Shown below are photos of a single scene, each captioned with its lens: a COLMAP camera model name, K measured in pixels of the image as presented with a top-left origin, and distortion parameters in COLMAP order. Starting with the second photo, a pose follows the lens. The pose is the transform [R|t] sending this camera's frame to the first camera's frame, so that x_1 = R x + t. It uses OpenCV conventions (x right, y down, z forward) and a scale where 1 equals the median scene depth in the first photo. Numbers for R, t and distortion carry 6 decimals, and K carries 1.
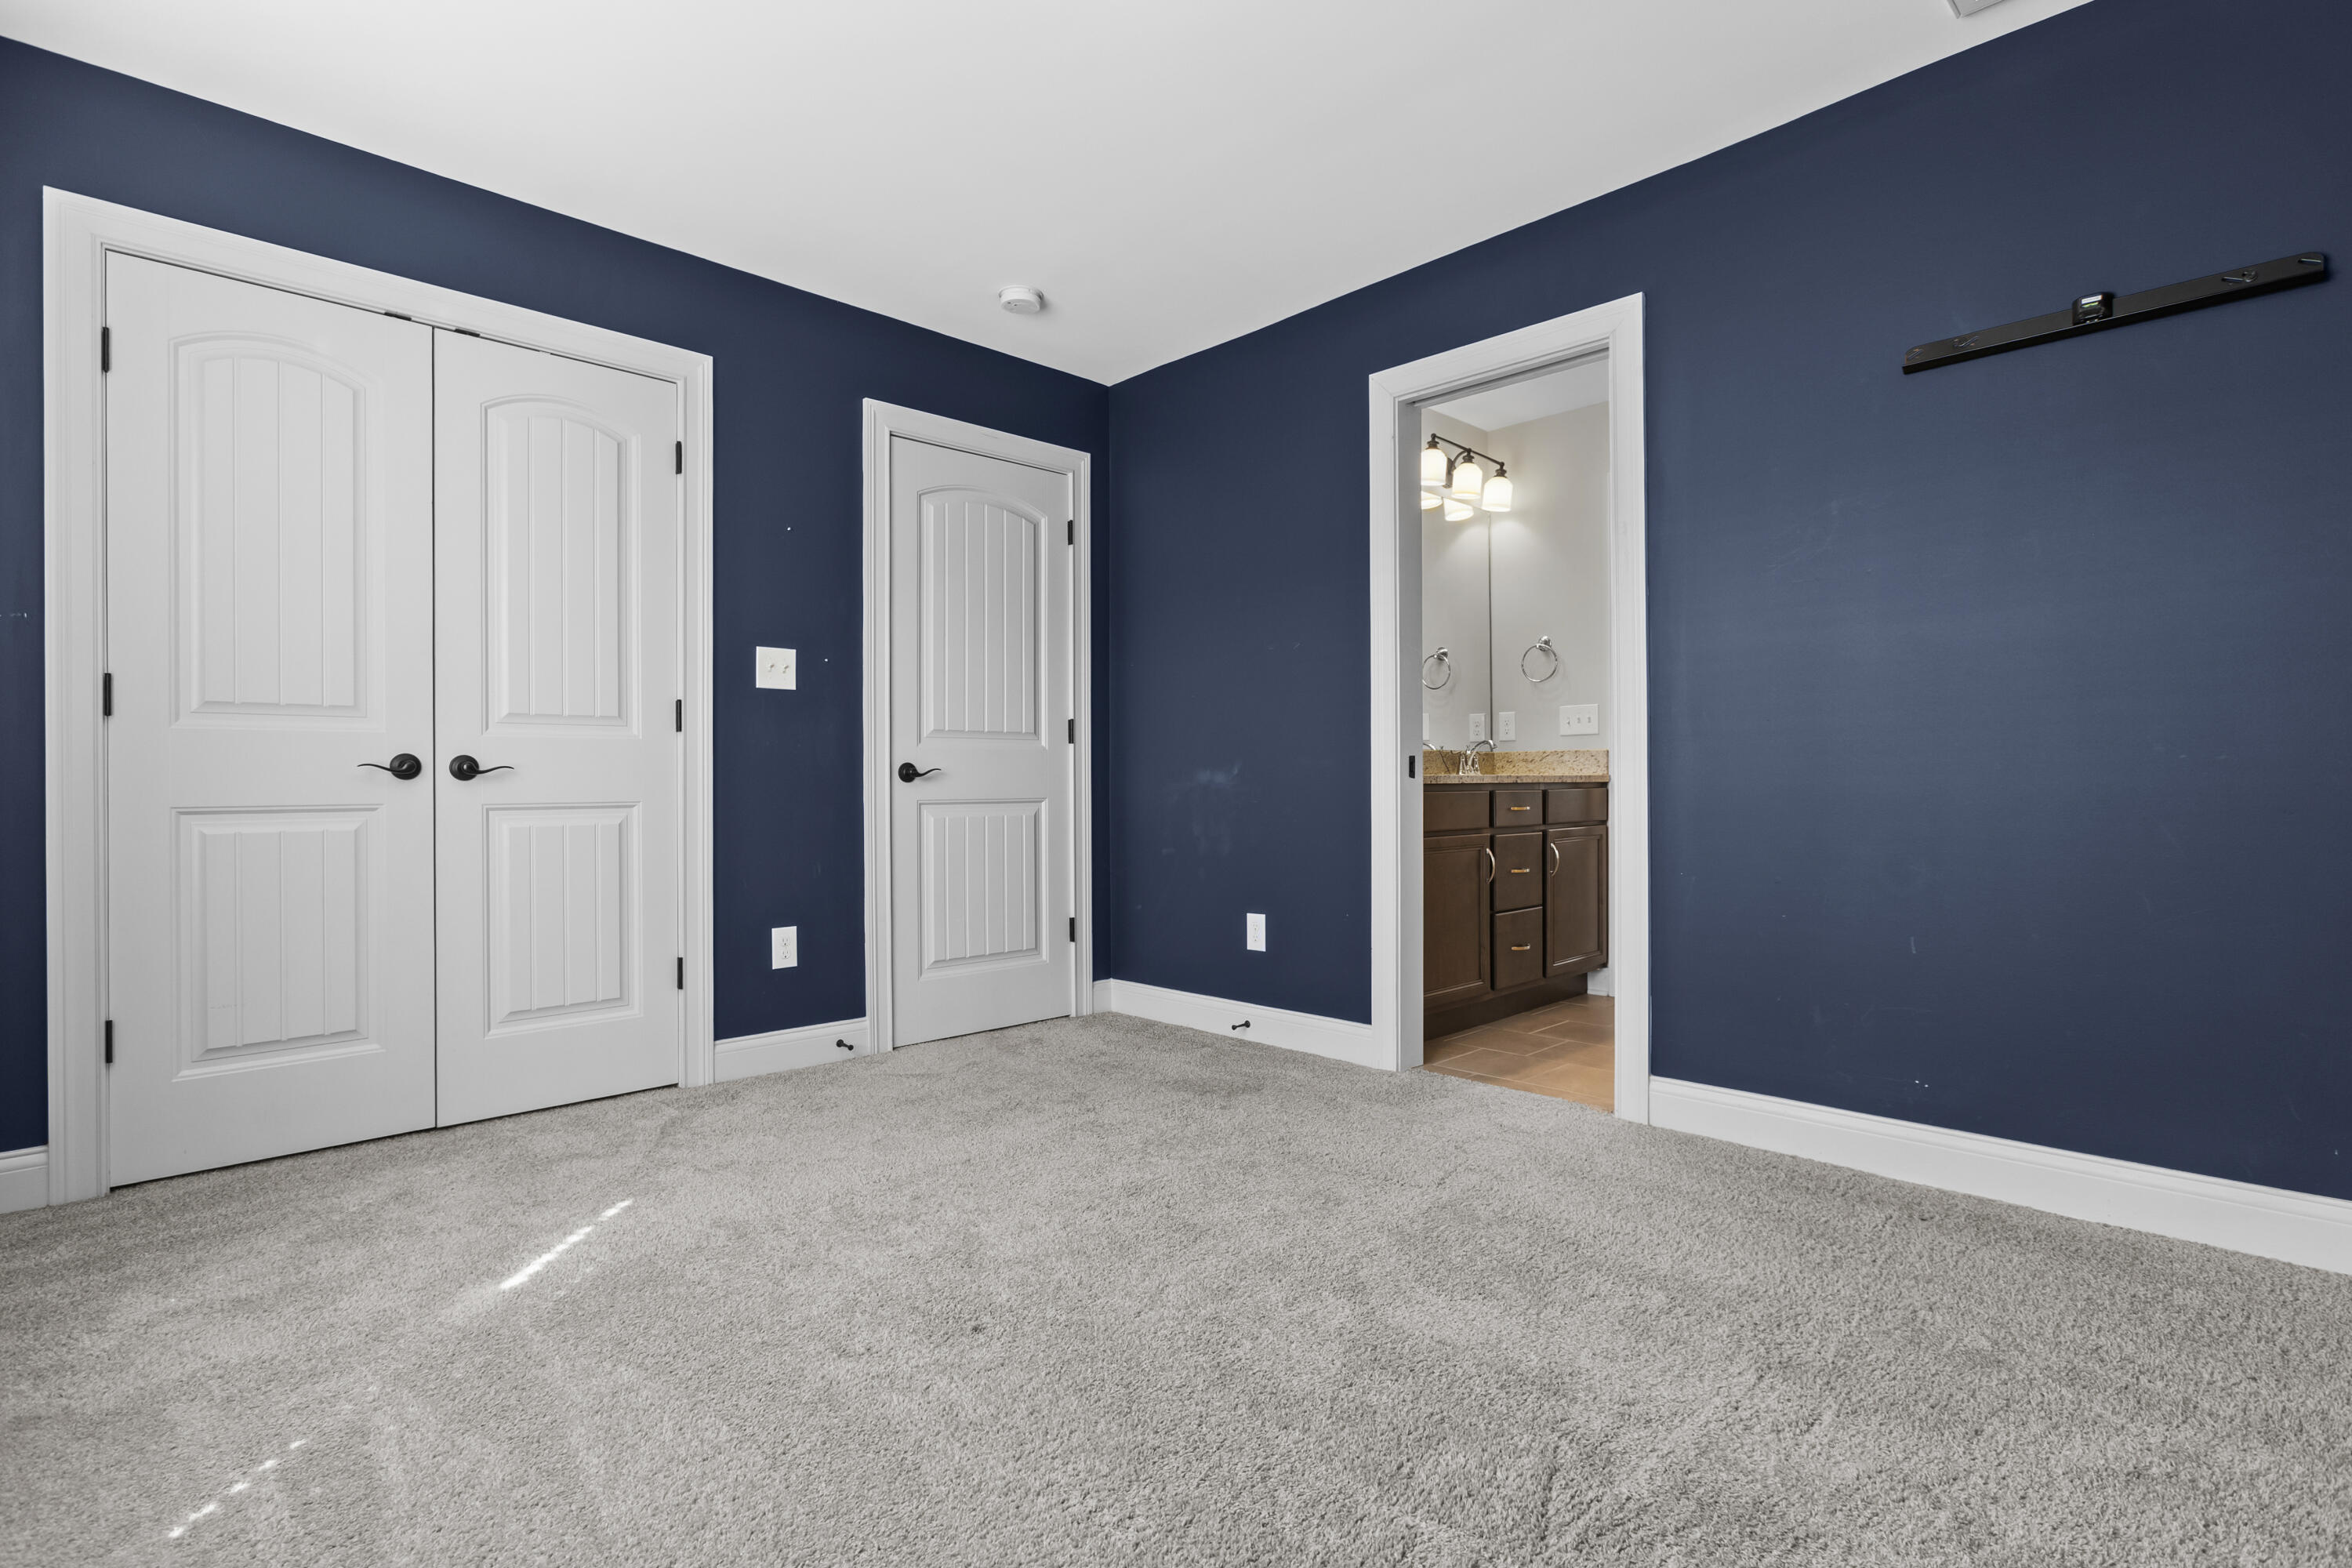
lens RADIAL K [[804.8, 0, 1172.3], [0, 804.8, 782.9], [0, 0, 1]] dist [-0.000052, -0.000072]
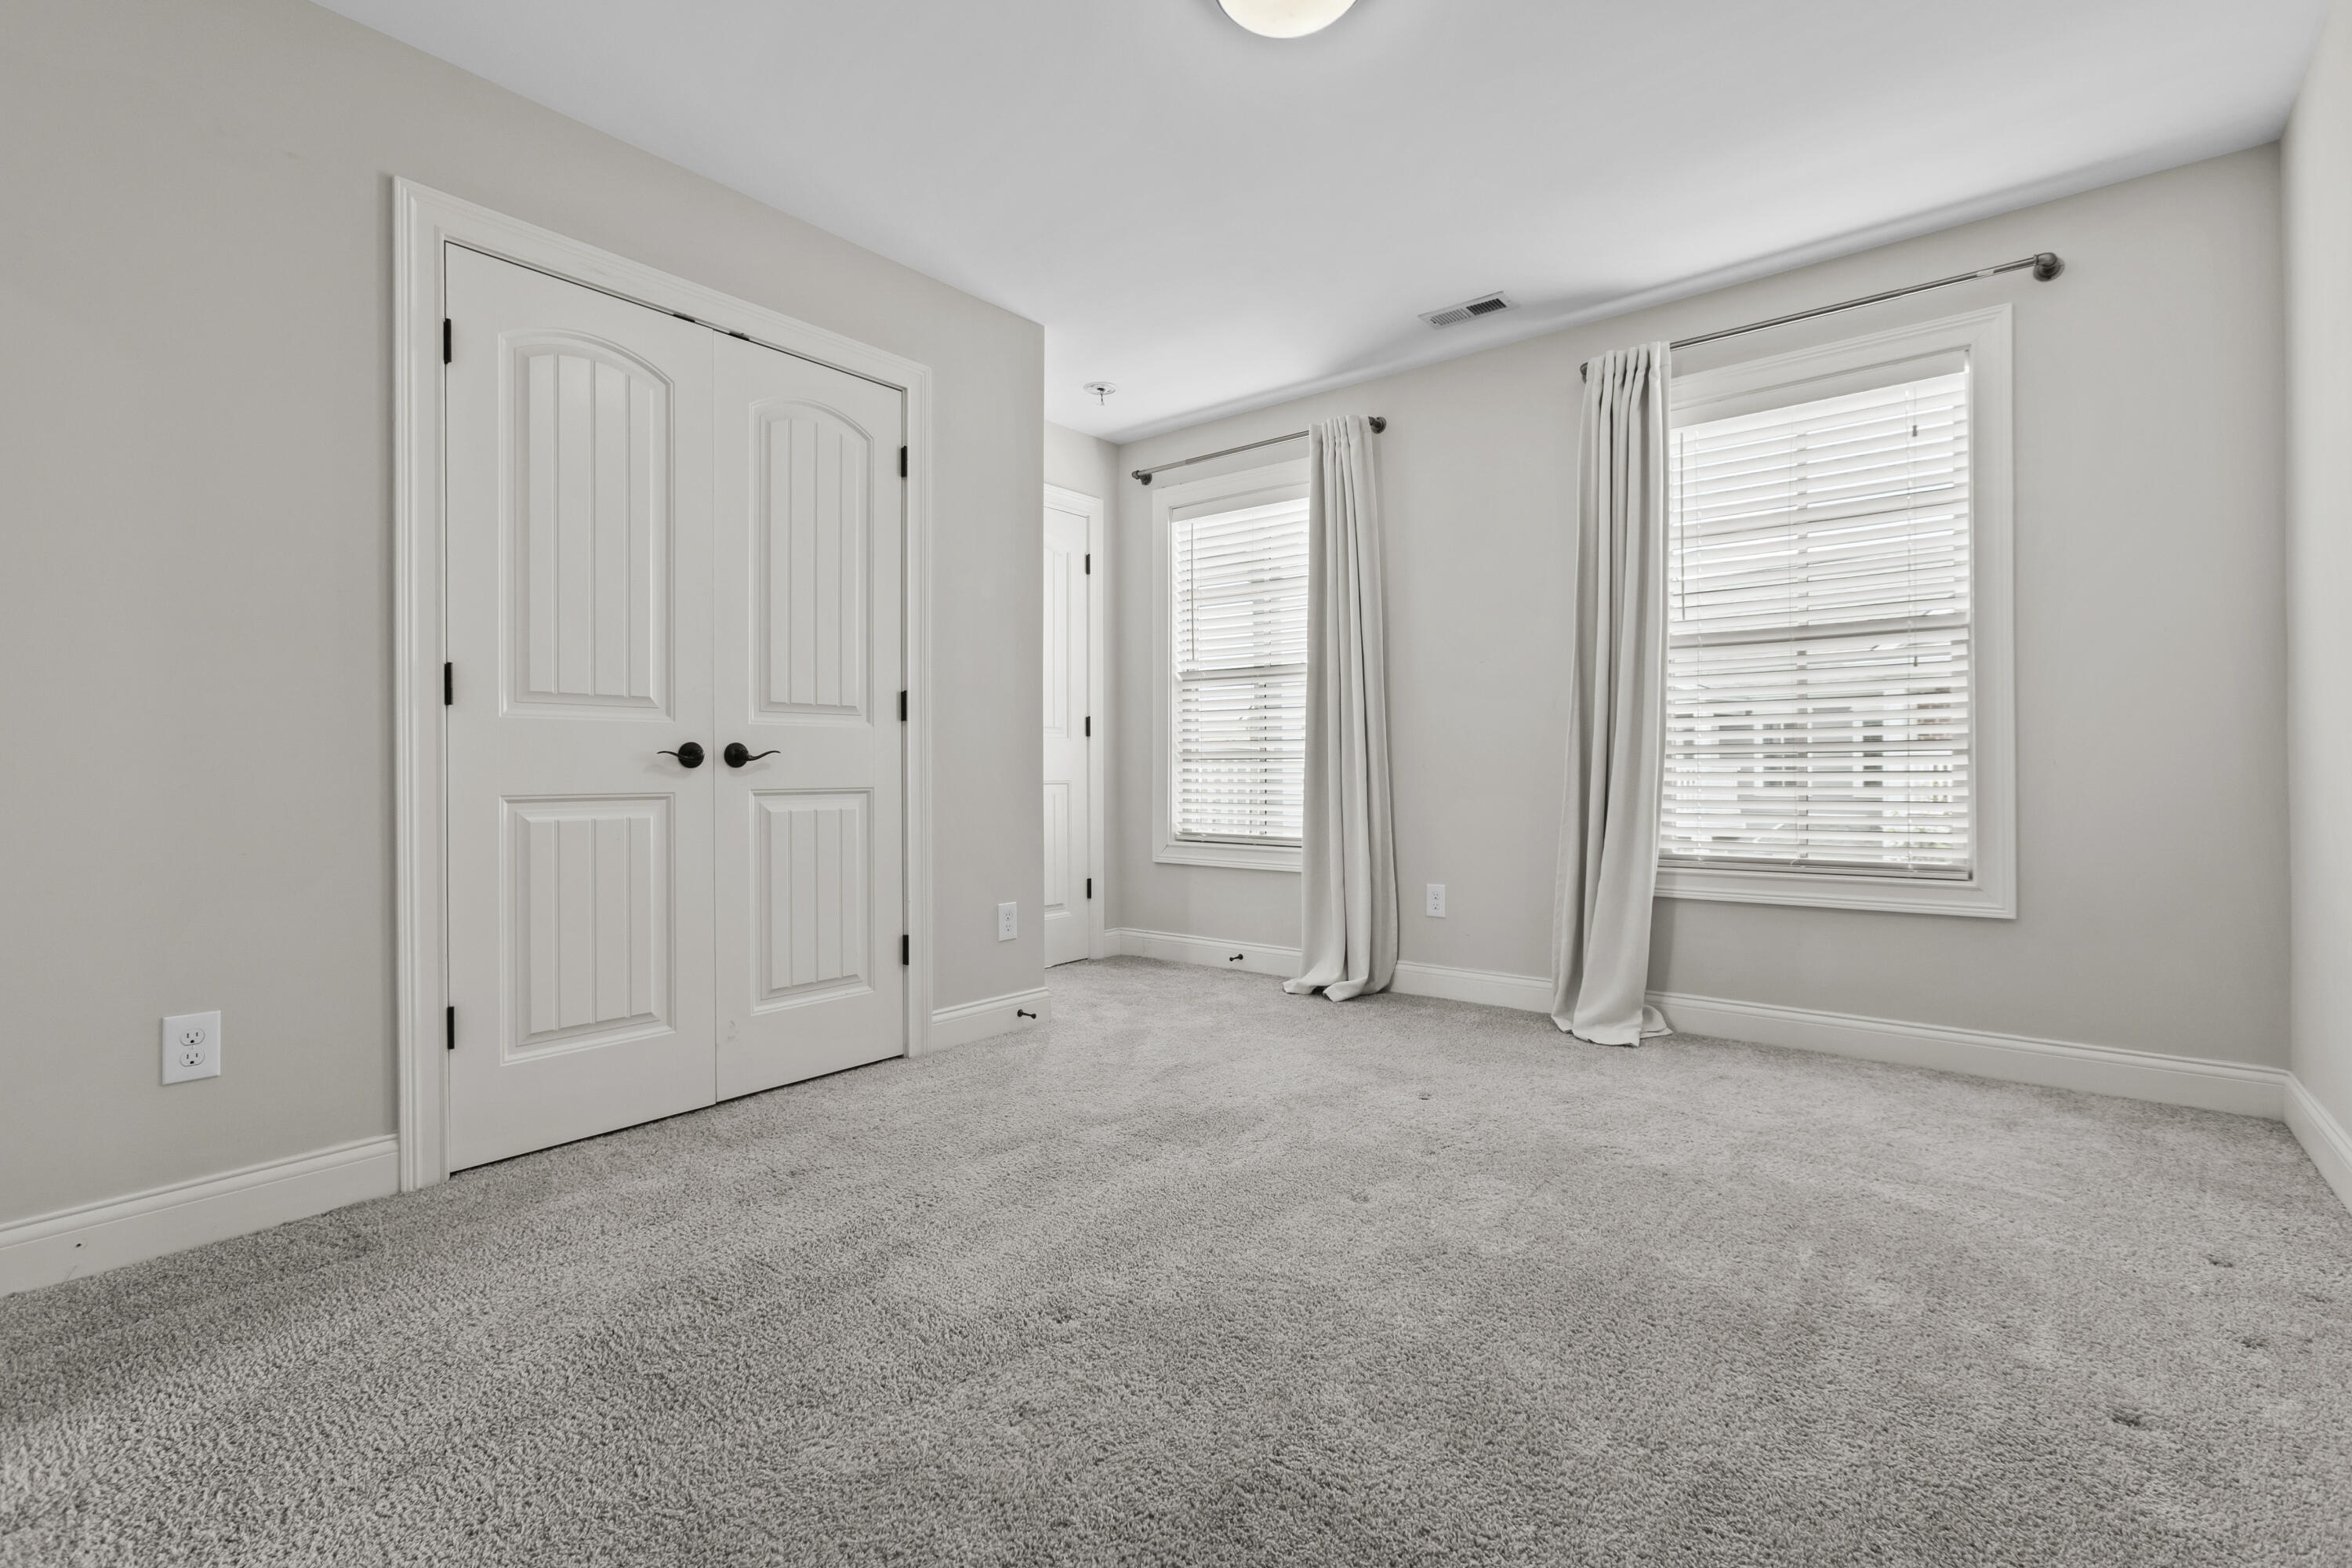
lens RADIAL K [[1072.7, 0, 1175.5], [0, 1072.7, 779.5], [0, 0, 1]] dist [0.022516, 0.000218]
pose [[0.960135, -0.012293, 0.279266, -0.751672], [0.009282, 0.999884, 0.012101, 0.000929], [-0.279382, -0.009027, 0.960137, -0.511521]]
